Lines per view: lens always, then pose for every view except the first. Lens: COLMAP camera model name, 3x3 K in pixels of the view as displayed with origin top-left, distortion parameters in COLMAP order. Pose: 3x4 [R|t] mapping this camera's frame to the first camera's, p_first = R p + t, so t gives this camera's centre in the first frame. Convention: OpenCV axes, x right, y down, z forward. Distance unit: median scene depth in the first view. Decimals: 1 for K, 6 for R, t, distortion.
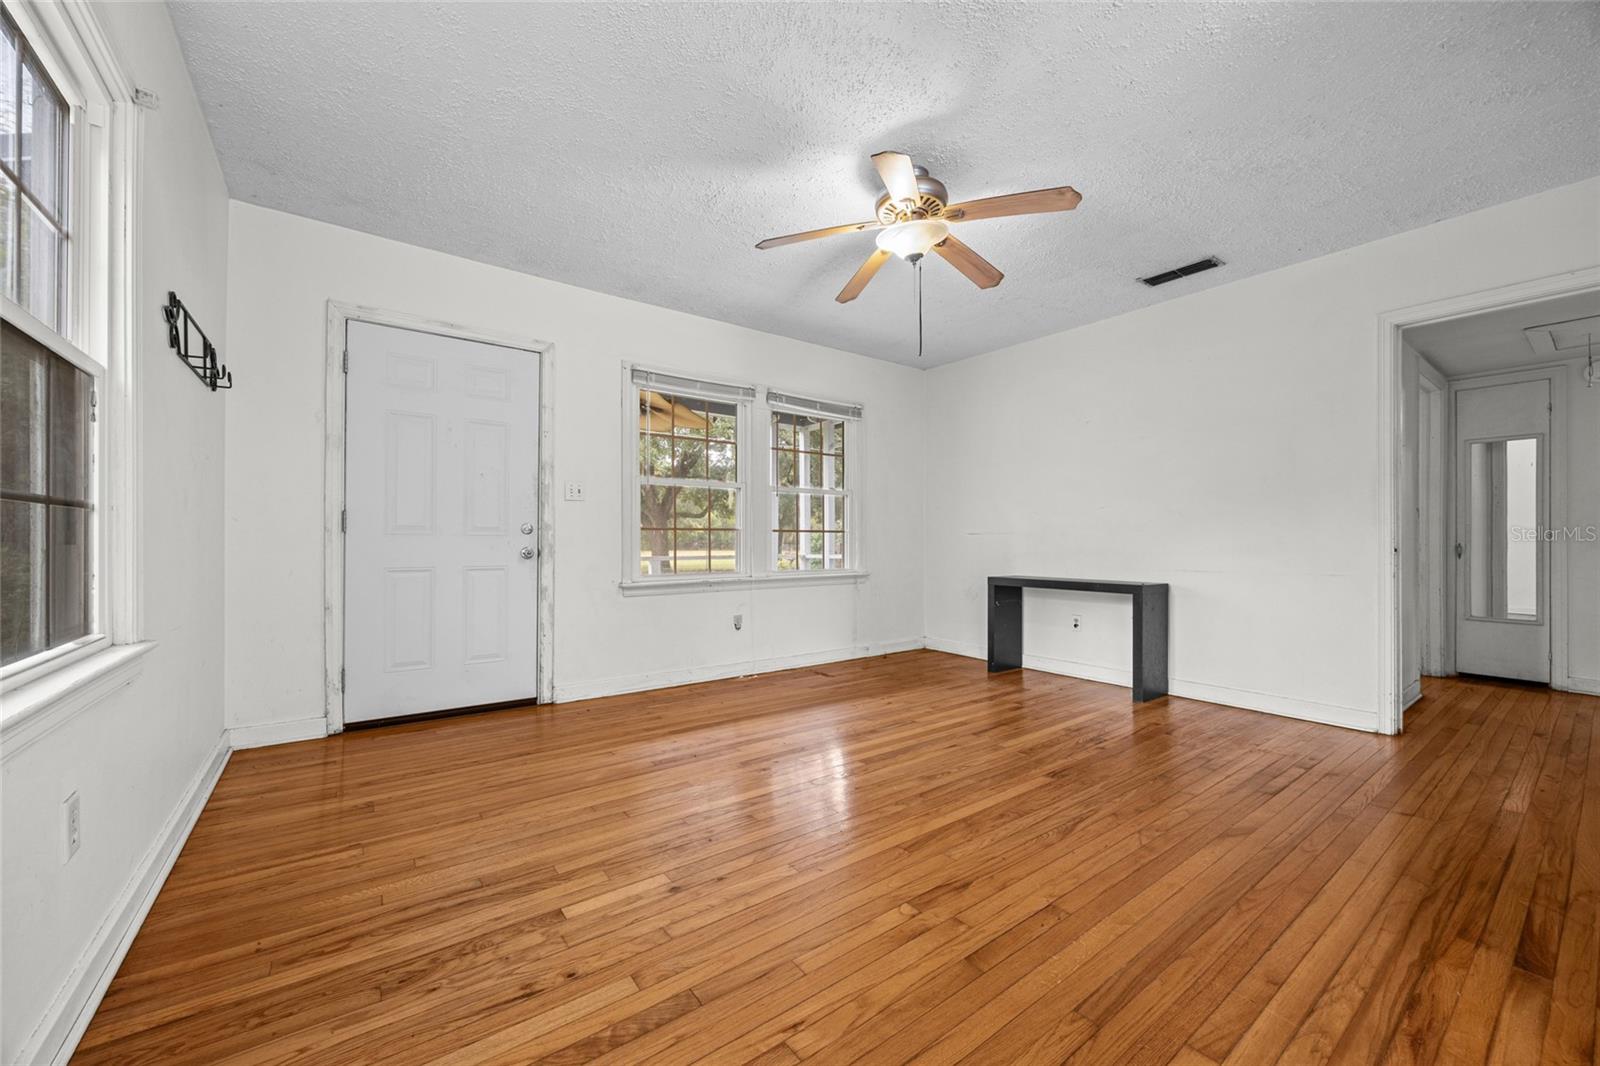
lens RADIAL K [[614.5, 0, 802.4], [0, 614.5, 539.2], [0, 0, 1]] dist [-0.001102, 0.000295]
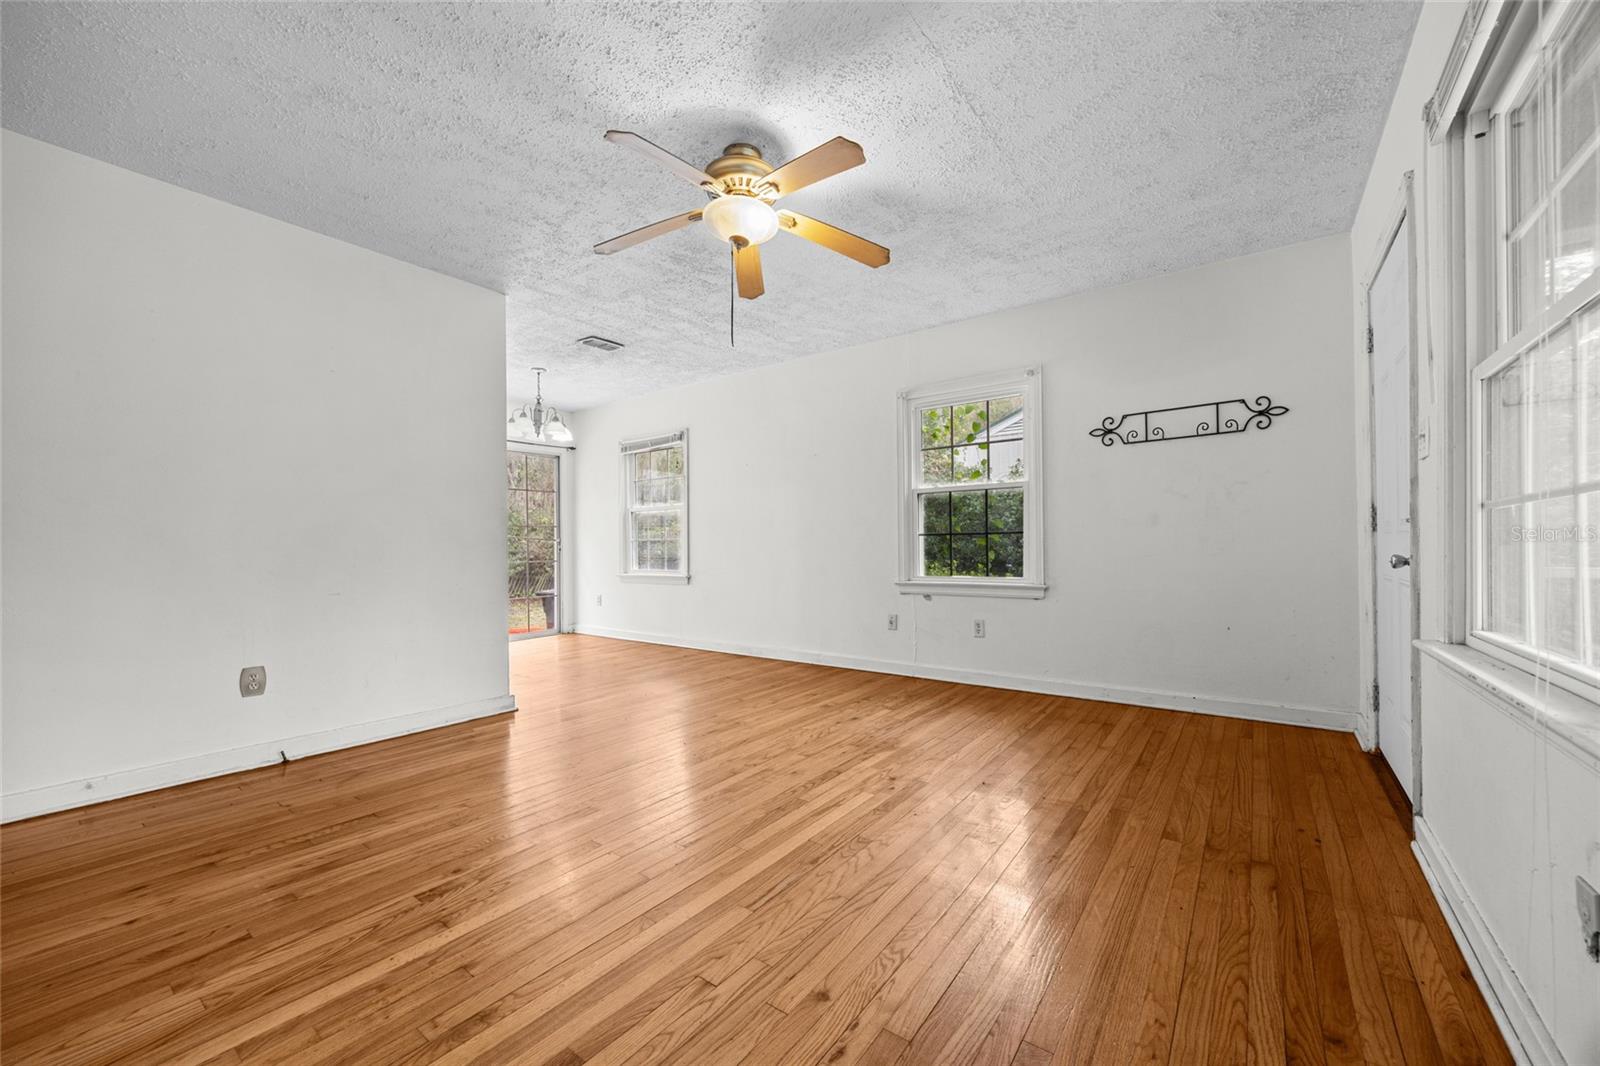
lens RADIAL K [[614.5, 0, 797.9], [0, 614.5, 549.2], [0, 0, 1]] dist [-0.001102, 0.000295]
pose [[-0.956623, 0.009849, -0.291163, 0.324913], [0.011302, 0.999931, -0.003309, 0.010225], [0.291111, -0.006456, -0.956668, 1.687186]]
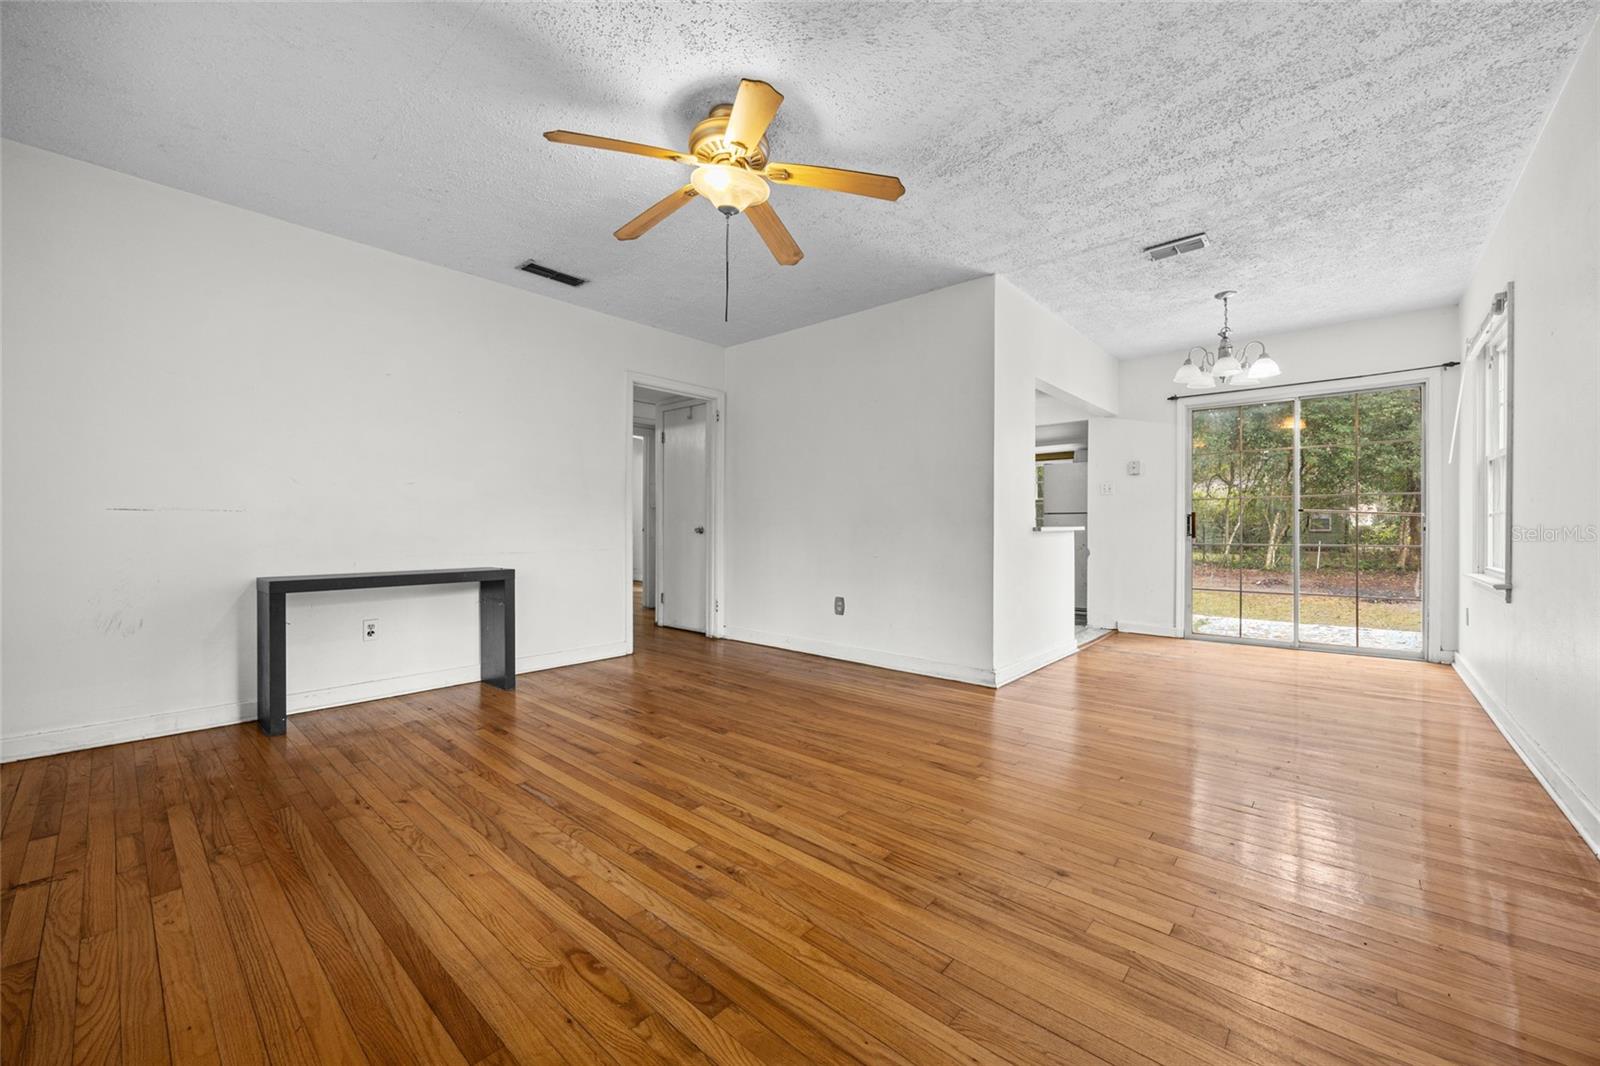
lens RADIAL K [[614.5, 0, 808.3], [0, 614.5, 530.1], [0, 0, 1]] dist [-0.001102, 0.000295]
pose [[-0.218526, -0.005970, 0.975813, -0.639839], [-0.009412, 0.999948, 0.004010, 0.004719], [-0.975786, -0.008309, -0.218571, 0.952622]]
